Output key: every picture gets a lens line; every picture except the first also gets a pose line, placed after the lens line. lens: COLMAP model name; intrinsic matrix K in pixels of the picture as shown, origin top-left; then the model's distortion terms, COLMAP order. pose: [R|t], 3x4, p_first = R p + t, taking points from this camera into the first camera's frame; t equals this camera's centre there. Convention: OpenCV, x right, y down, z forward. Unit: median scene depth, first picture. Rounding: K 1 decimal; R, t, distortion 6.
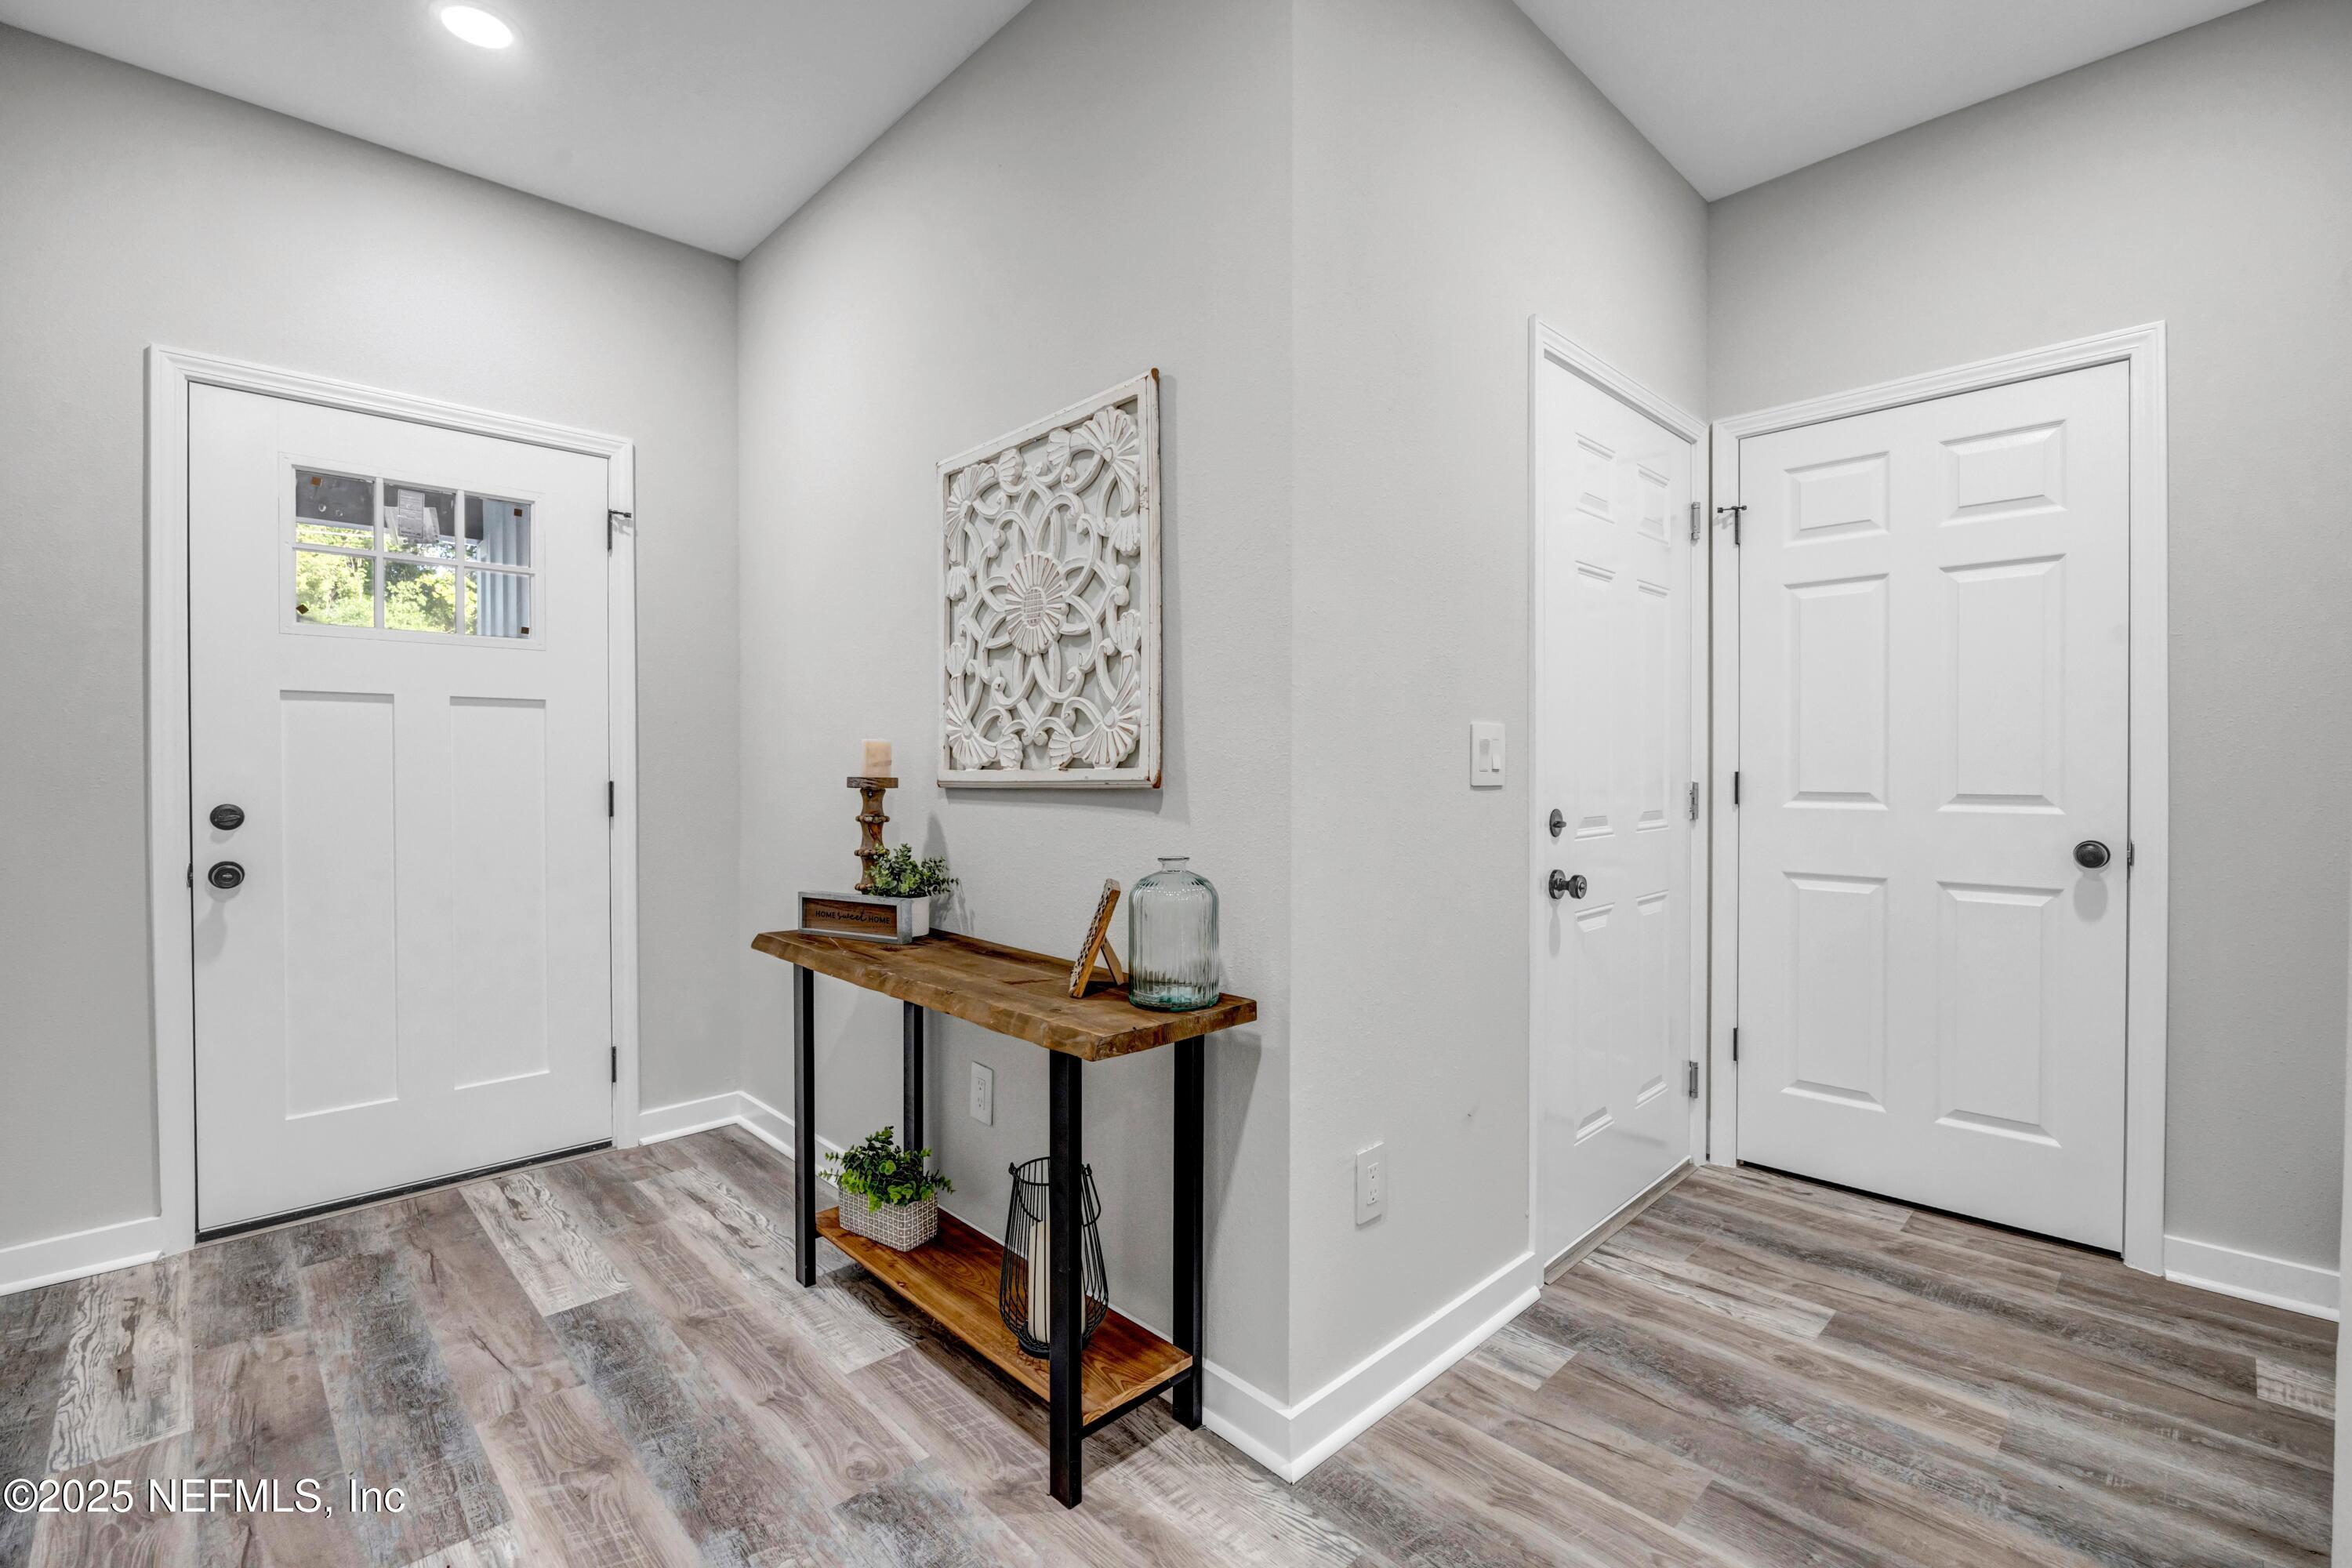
lens RADIAL K [[1029.9, 0, 1173.2], [0, 1029.9, 773.9], [0, 0, 1]] dist [-0.011009, 0.001038]
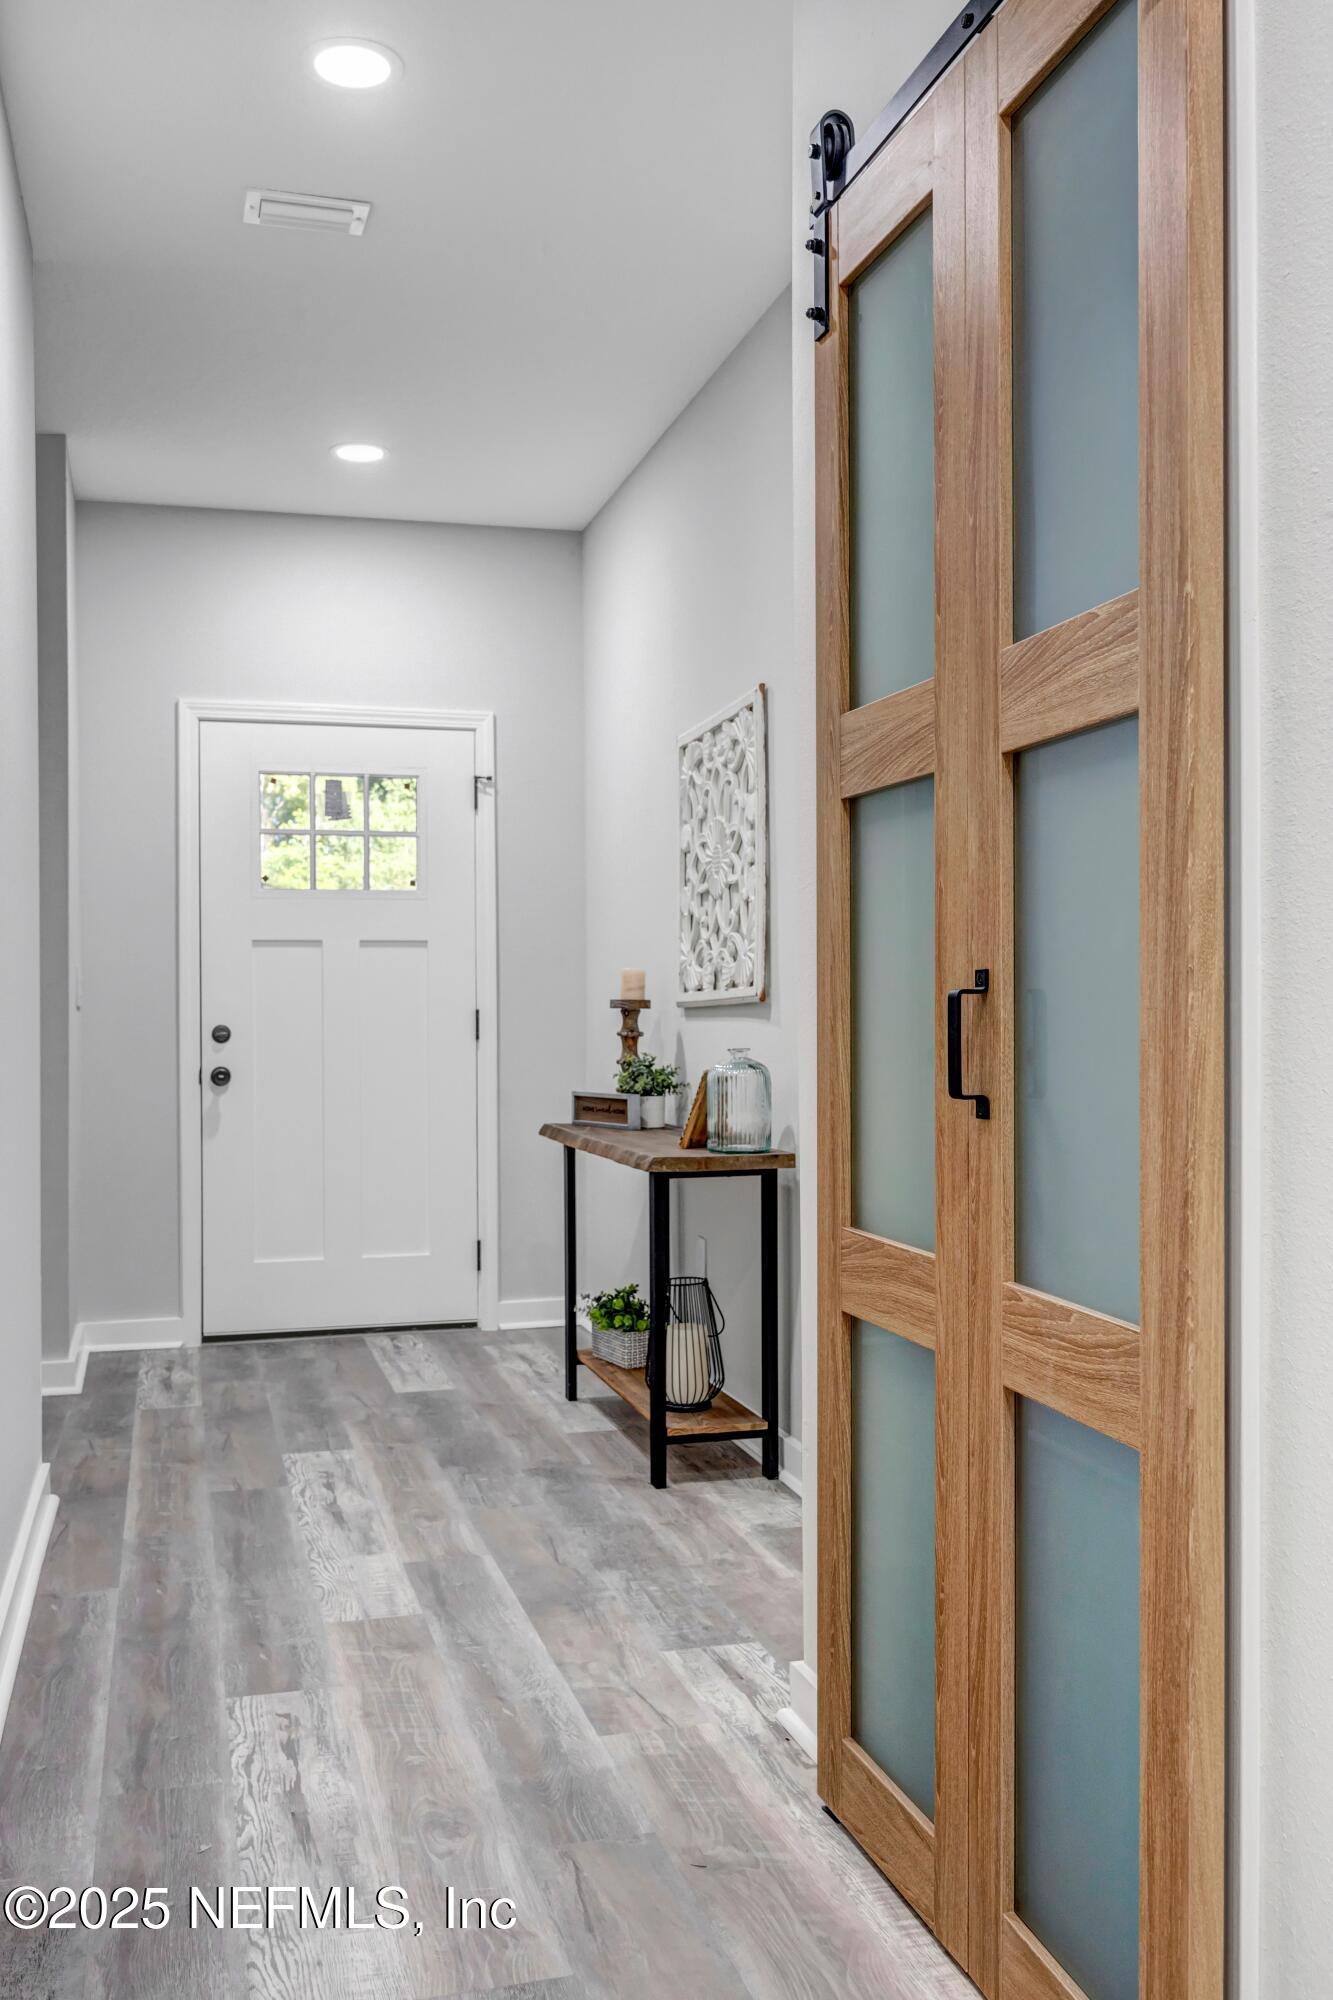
lens RADIAL K [[1715.1, 0, 669.4], [0, 1715.1, 1001.4], [0, 0, 1]] dist [0.021208, -0.012190]
pose [[0.881894, -0.008303, -0.471374, 0.765263], [0.000935, 0.999874, -0.015863, 0.040413], [0.471446, 0.013549, 0.881791, -0.831044]]
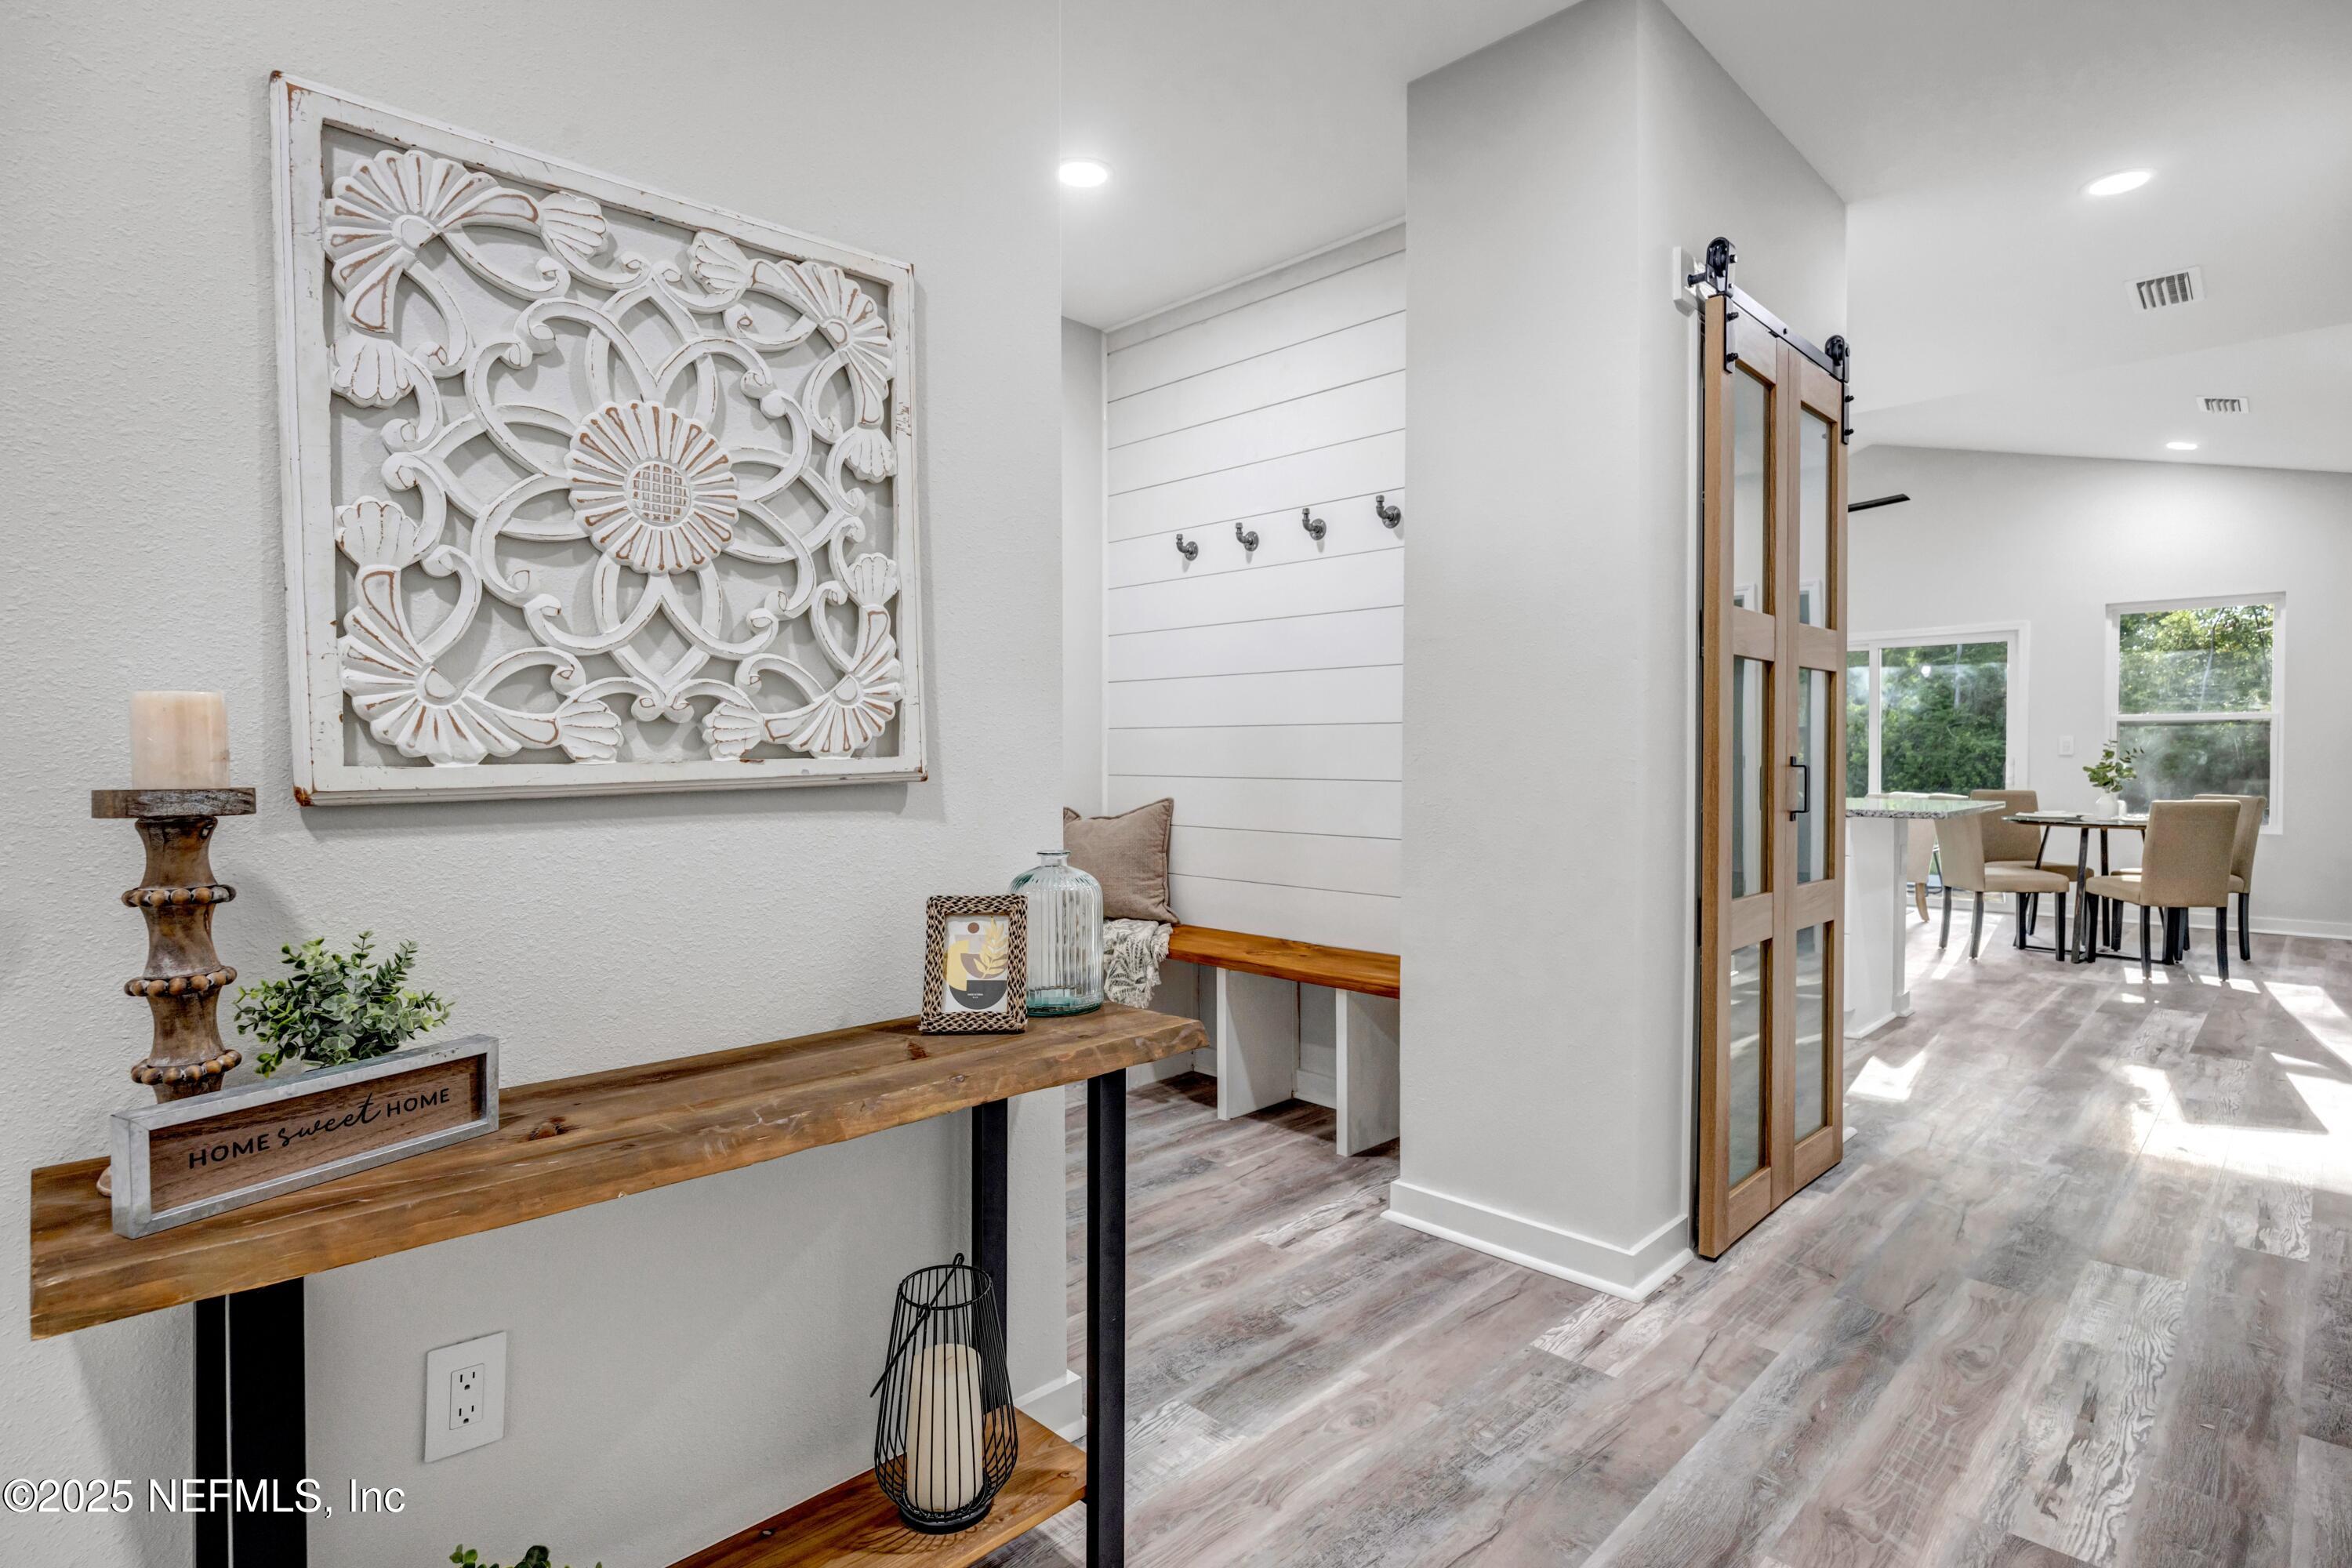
lens RADIAL K [[1151.5, 0, 1180.5], [0, 1151.5, 765.8], [0, 0, 1]] dist [-0.000760, -0.000837]
pose [[-0.006766, -0.012202, 0.999903, -0.790550], [0.013115, 0.999838, 0.012290, -0.005725], [-0.999891, 0.013197, -0.006604, 0.674892]]
